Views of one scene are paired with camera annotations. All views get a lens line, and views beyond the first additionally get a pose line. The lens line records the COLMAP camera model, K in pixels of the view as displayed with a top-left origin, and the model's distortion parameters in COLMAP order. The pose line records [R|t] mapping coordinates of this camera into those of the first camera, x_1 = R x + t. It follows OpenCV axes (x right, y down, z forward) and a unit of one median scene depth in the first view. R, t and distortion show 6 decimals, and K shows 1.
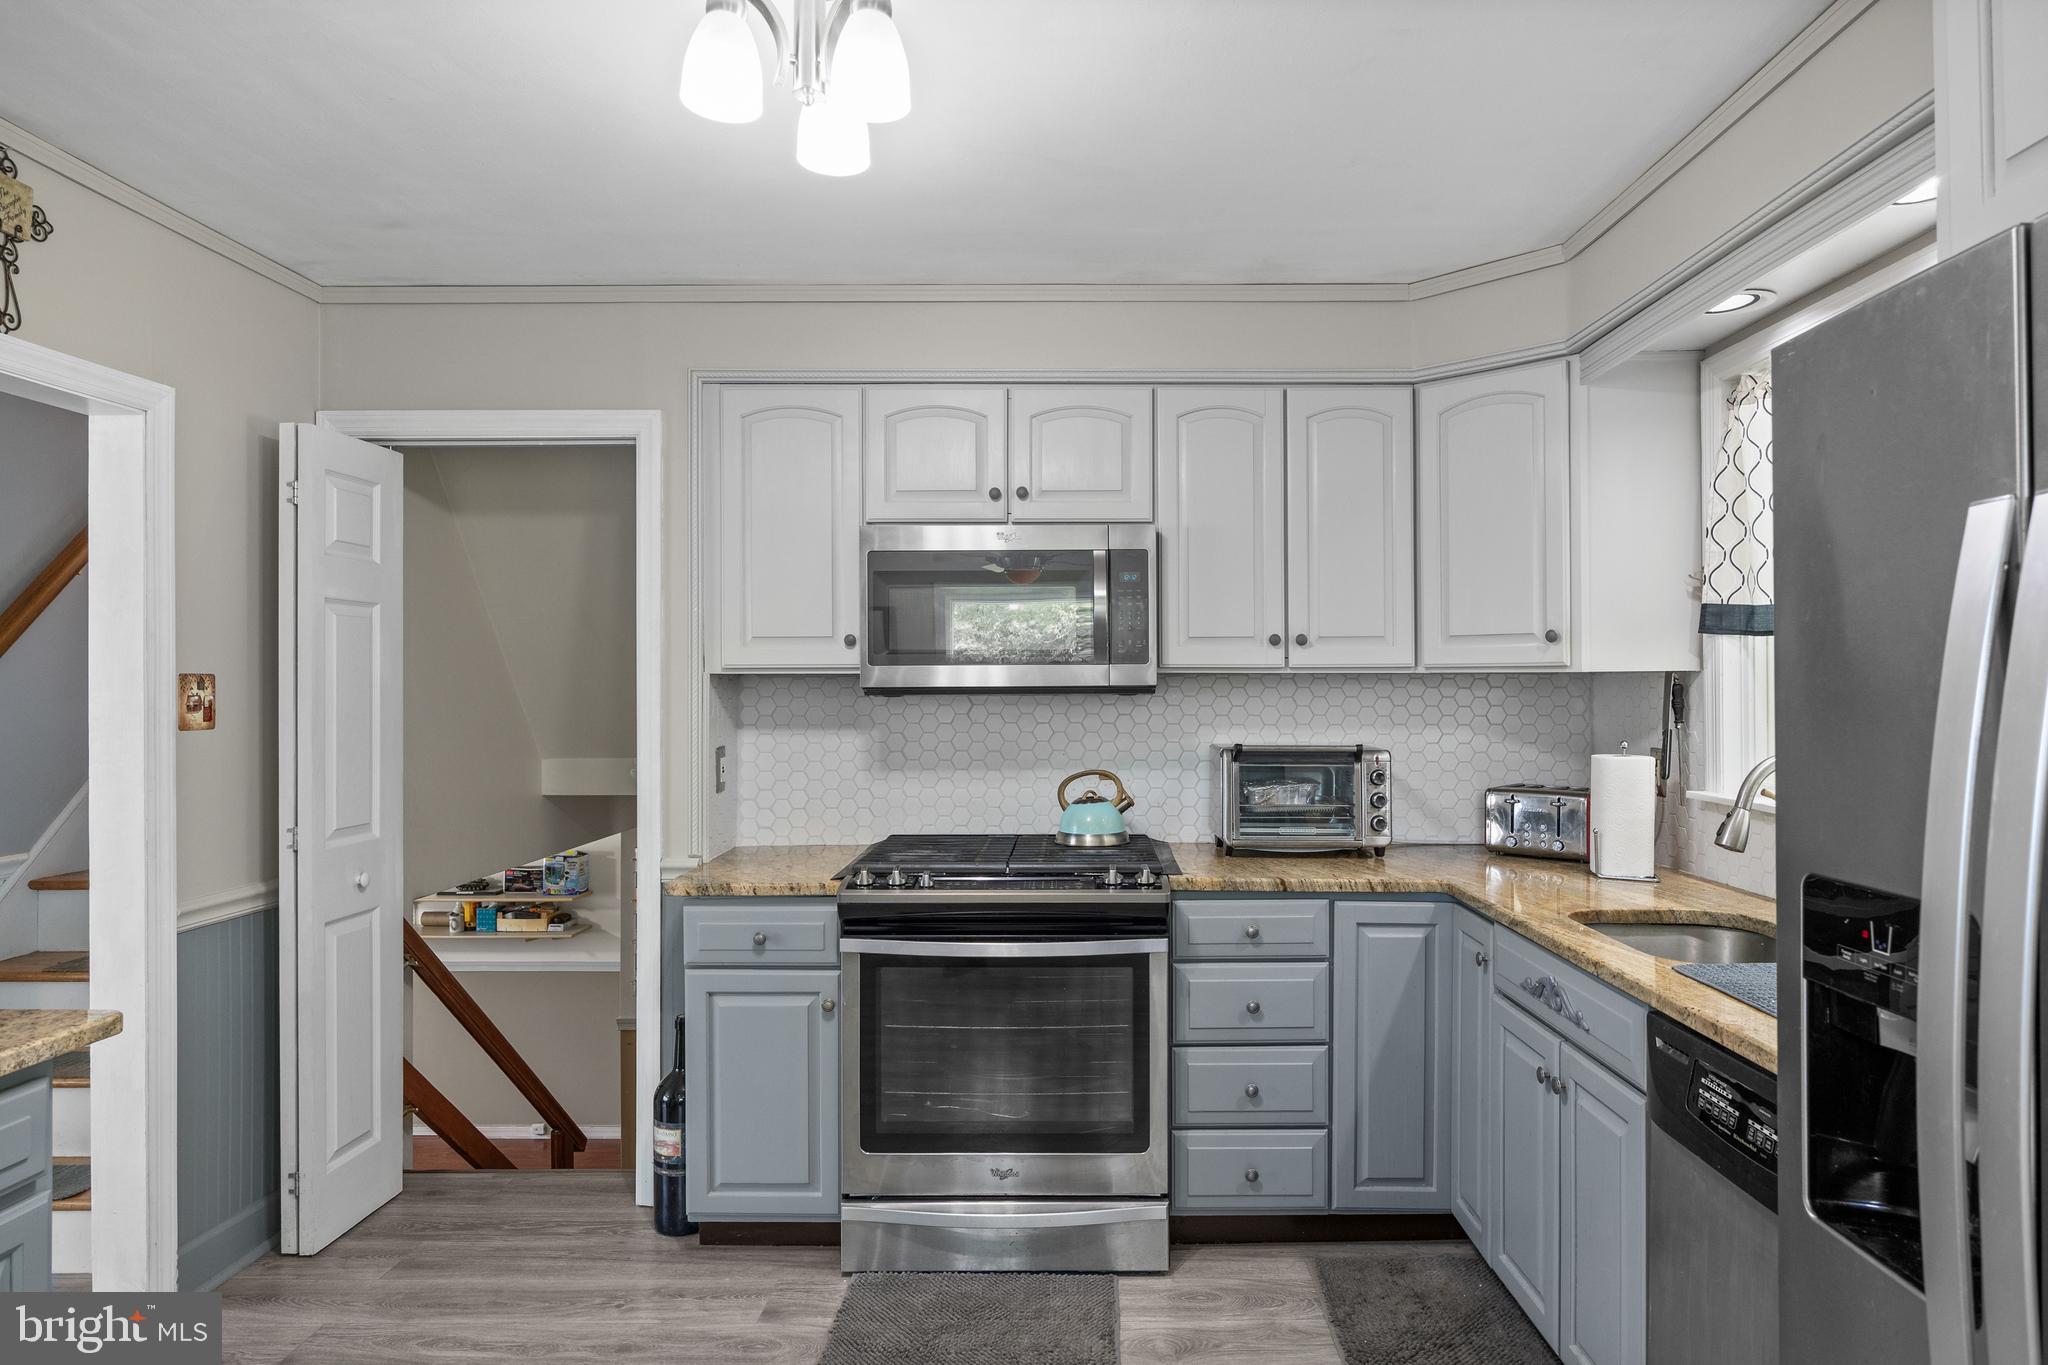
lens RADIAL K [[1218.1, 0, 1027.2], [0, 1218.1, 676.3], [0, 0, 1]] dist [-0.006311, 0.003454]
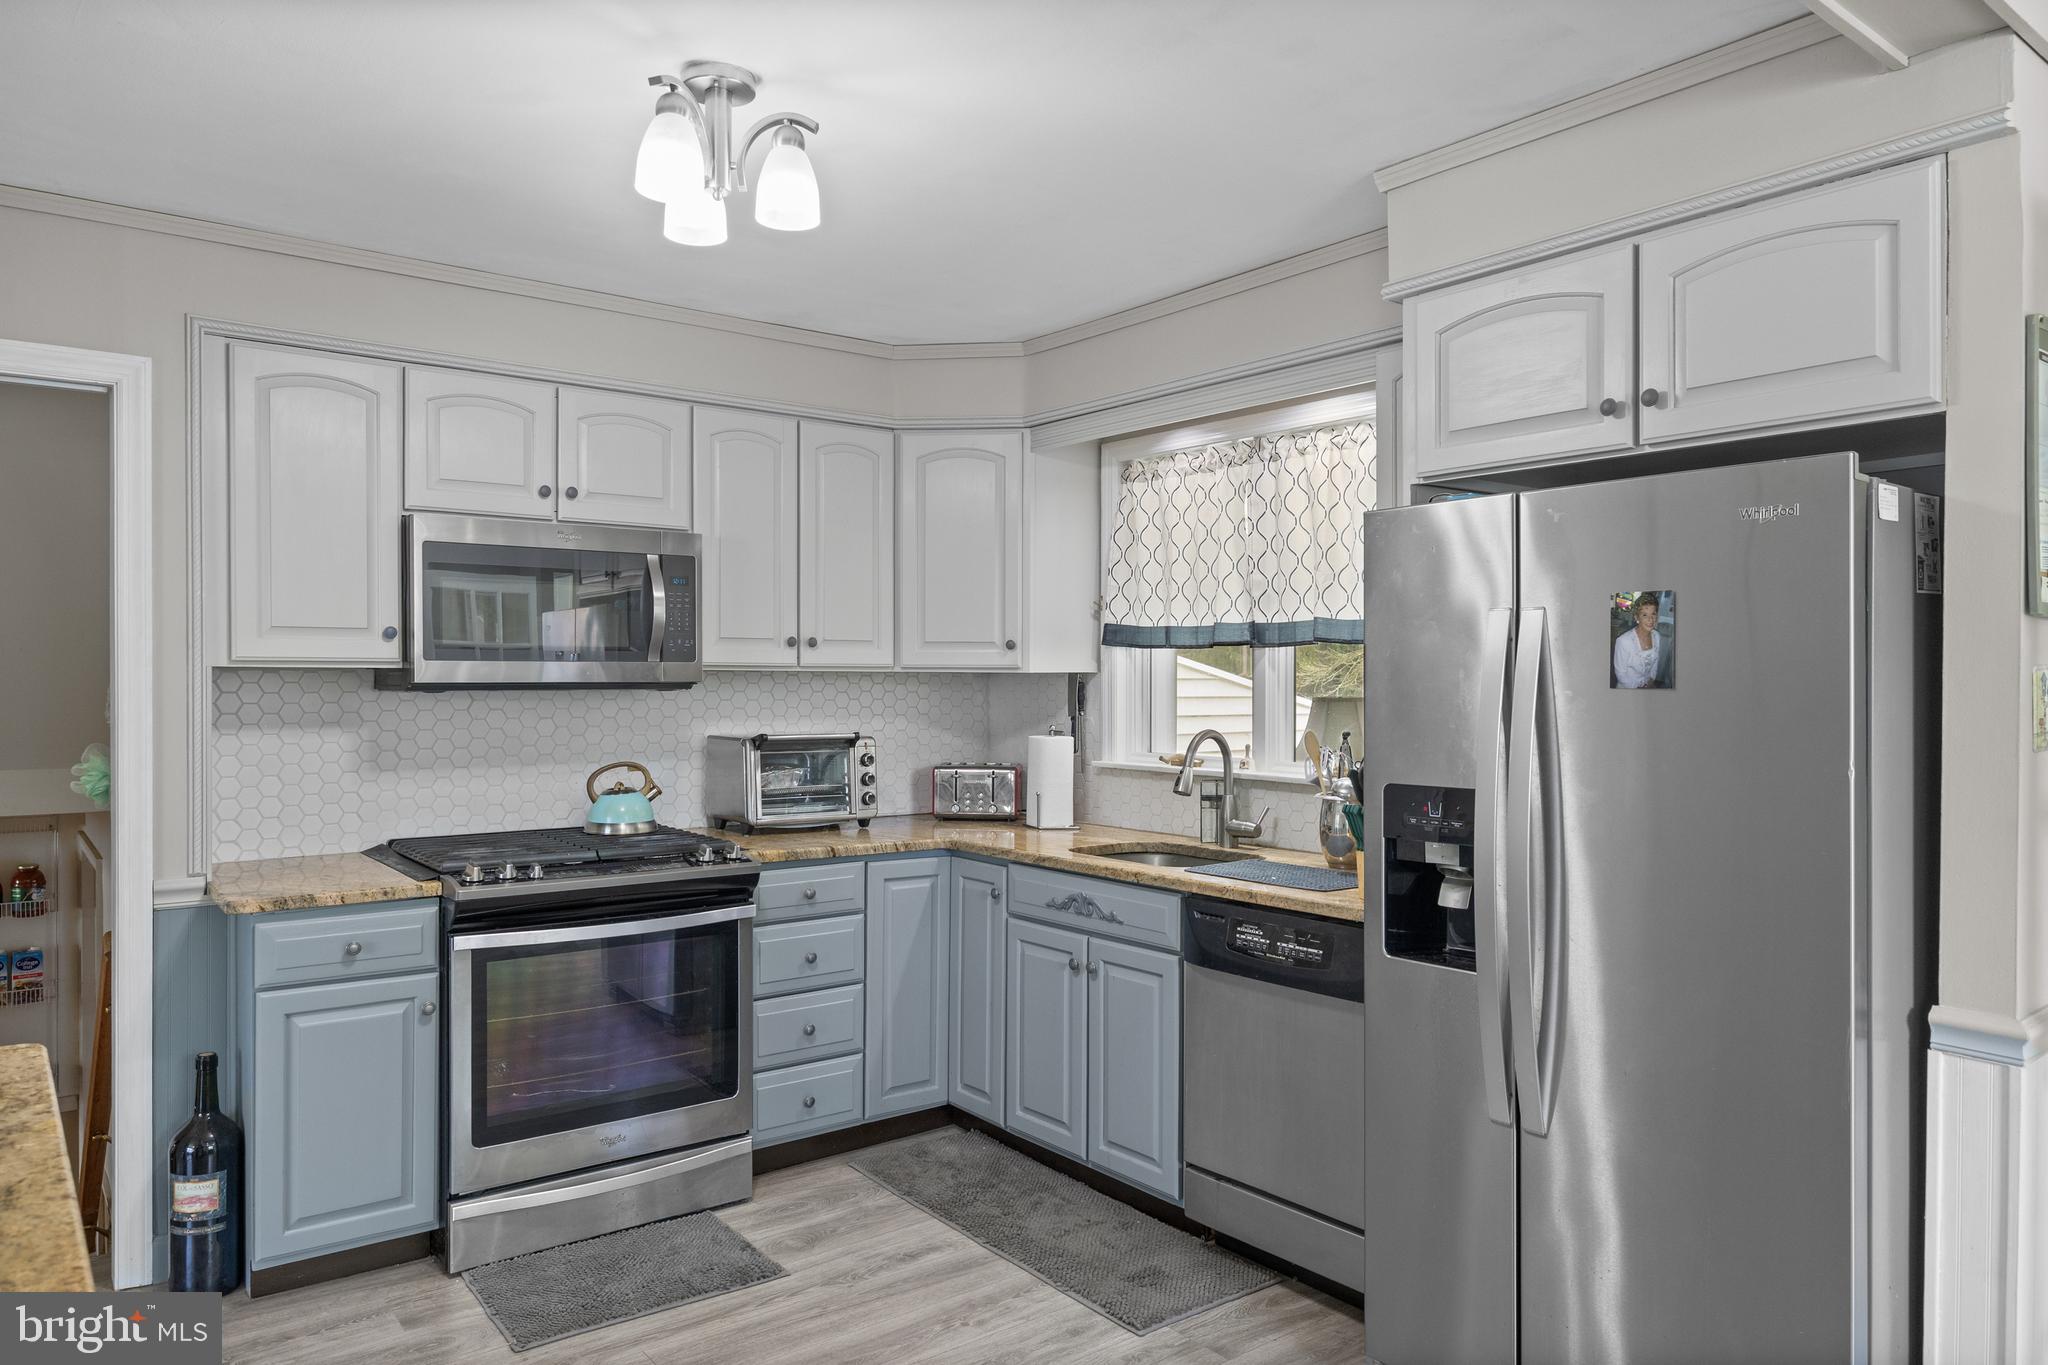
lens RADIAL K [[1321.8, 0, 1028.5], [0, 1321.8, 683.1], [0, 0, 1]] dist [0.001823, 0.000757]
pose [[0.794272, 0.002873, 0.607556, -0.414300], [-0.010475, 0.999905, 0.008965, -0.005347], [-0.607472, -0.013484, 0.794226, -0.127864]]
